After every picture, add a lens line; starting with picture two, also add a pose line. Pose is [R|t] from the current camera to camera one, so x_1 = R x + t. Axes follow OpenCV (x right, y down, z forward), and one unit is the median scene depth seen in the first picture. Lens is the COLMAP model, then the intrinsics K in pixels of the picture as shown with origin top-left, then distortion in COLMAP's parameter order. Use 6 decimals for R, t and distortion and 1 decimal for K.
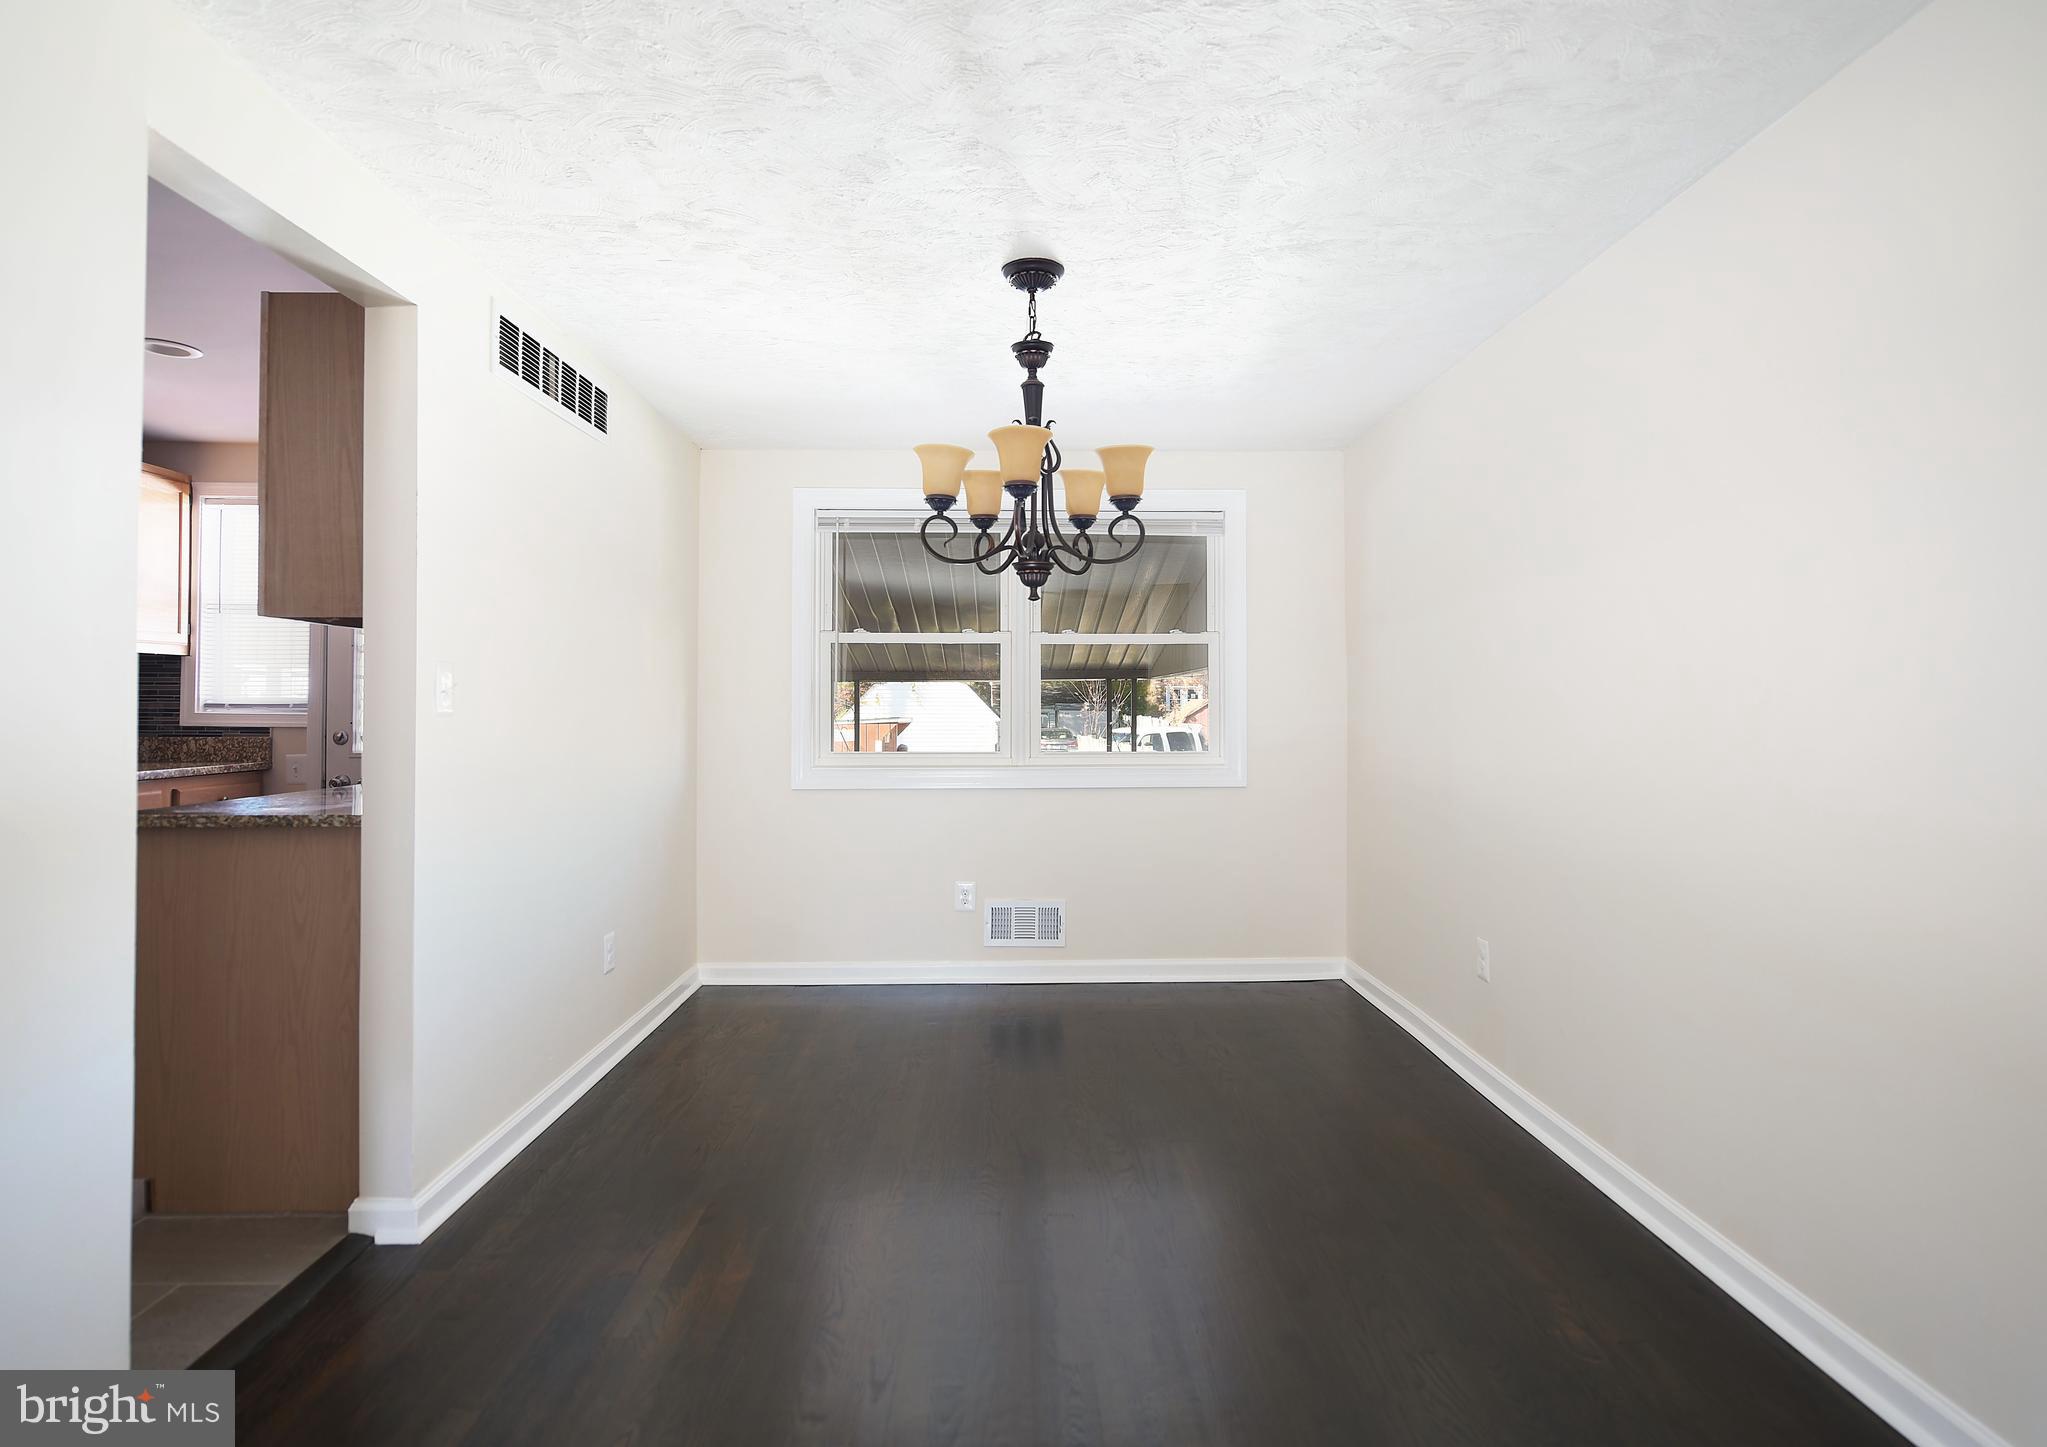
lens RADIAL K [[1086.0, 0, 1036.4], [0, 1086.0, 697.7], [0, 0, 1]] dist [-0.002083, -0.003455]
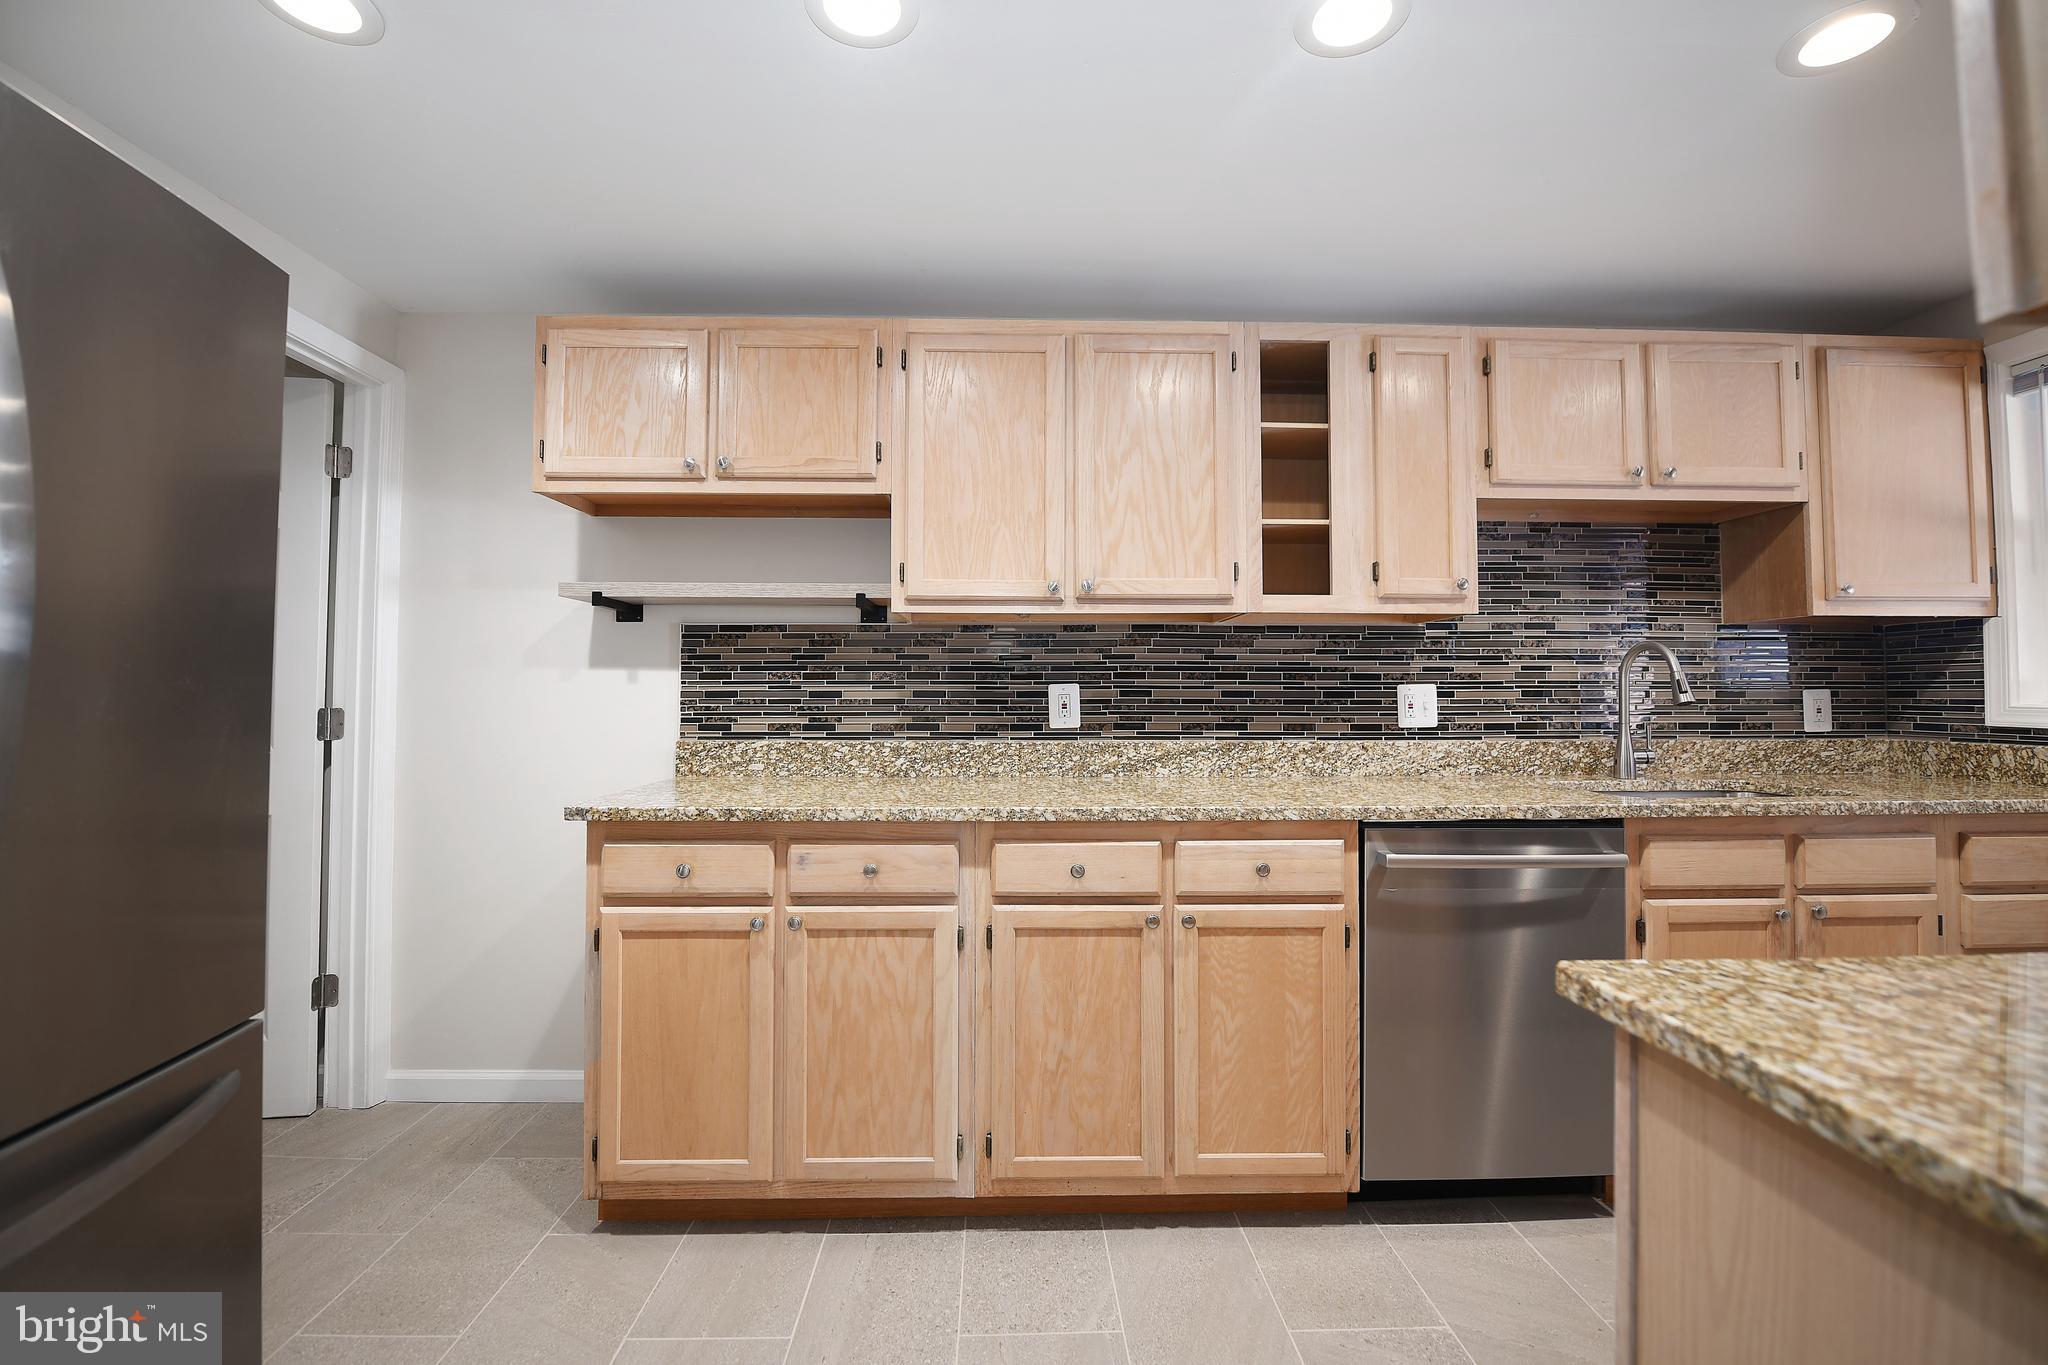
lens RADIAL K [[855.9, 0, 1023.6], [0, 855.9, 667.6], [0, 0, 1]] dist [-0.018511, -0.000863]
pose [[-0.002943, -0.036703, -0.999322, -0.311122], [0.011282, 0.999261, -0.036734, 0.003354], [0.999932, -0.011383, -0.002527, 0.455923]]
